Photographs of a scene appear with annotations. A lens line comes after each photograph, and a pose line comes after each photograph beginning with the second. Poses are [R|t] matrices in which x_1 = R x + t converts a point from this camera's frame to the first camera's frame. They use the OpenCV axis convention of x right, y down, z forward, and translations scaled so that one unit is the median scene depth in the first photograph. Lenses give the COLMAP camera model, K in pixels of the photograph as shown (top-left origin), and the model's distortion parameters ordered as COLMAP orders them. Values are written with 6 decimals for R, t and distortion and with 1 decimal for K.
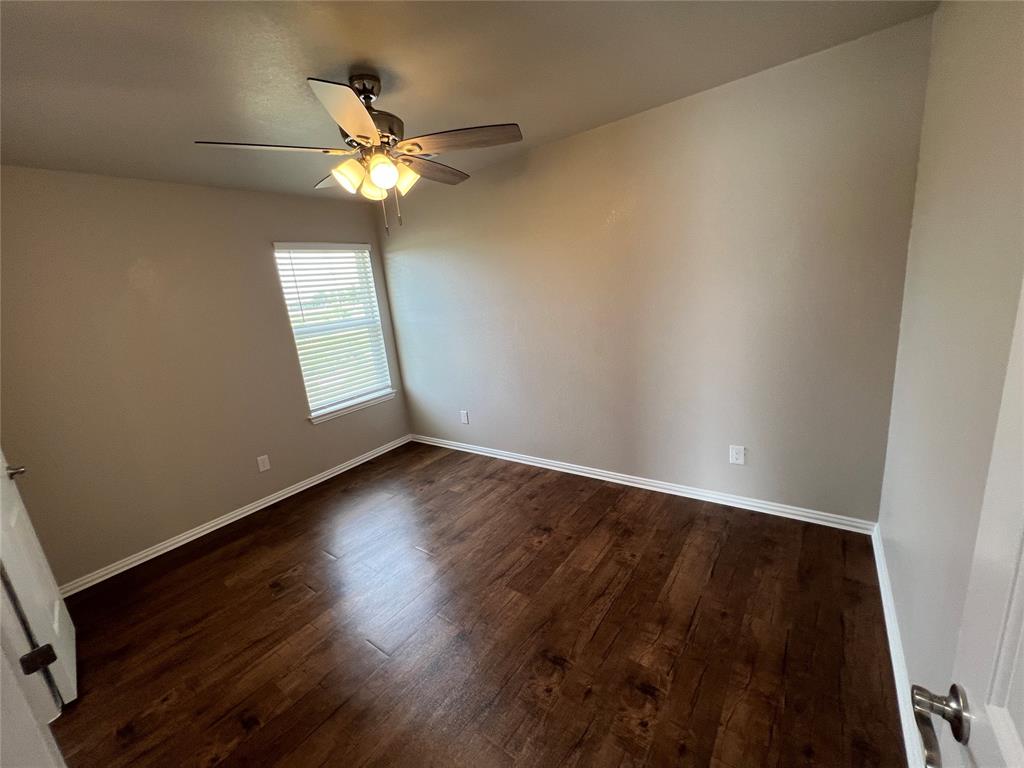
lens RADIAL K [[412.7, 0, 510.7], [0, 412.7, 378.9], [0, 0, 1]] dist [-0.001280, 0.000562]
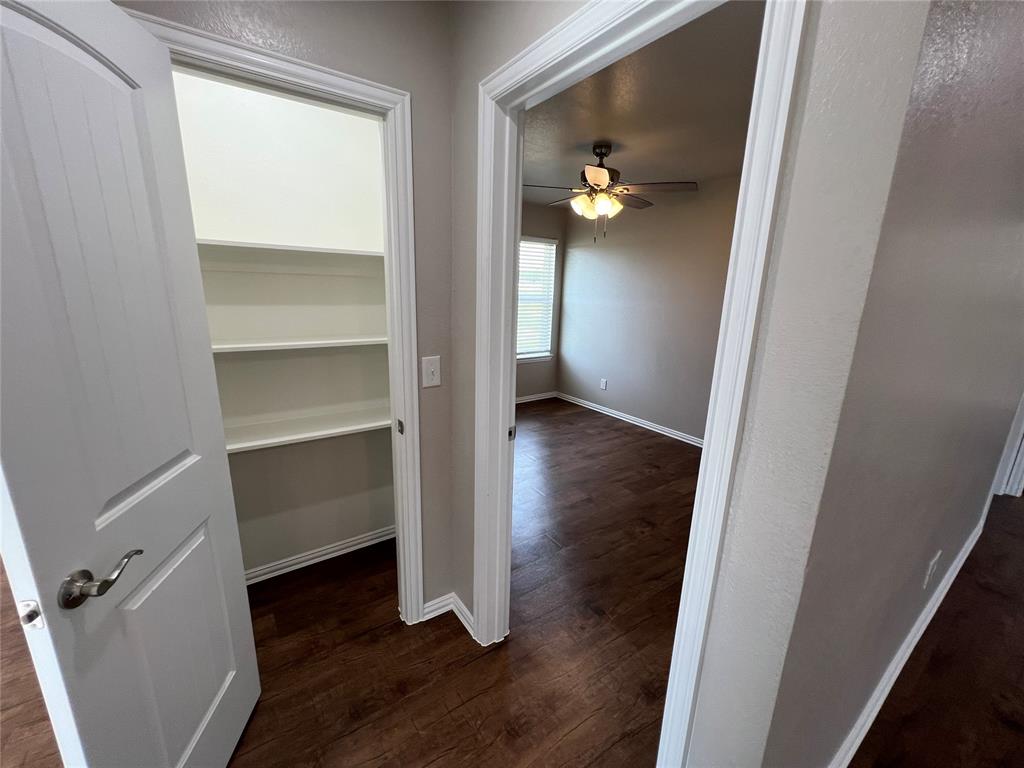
lens RADIAL K [[412.7, 0, 510.7], [0, 412.7, 378.9], [0, 0, 1]] dist [-0.001280, 0.000562]
pose [[0.937339, 0.196480, -0.287735, -0.027318], [-0.192223, 0.980397, 0.043269, 0.113438], [0.290596, 0.014751, 0.956732, -0.424335]]
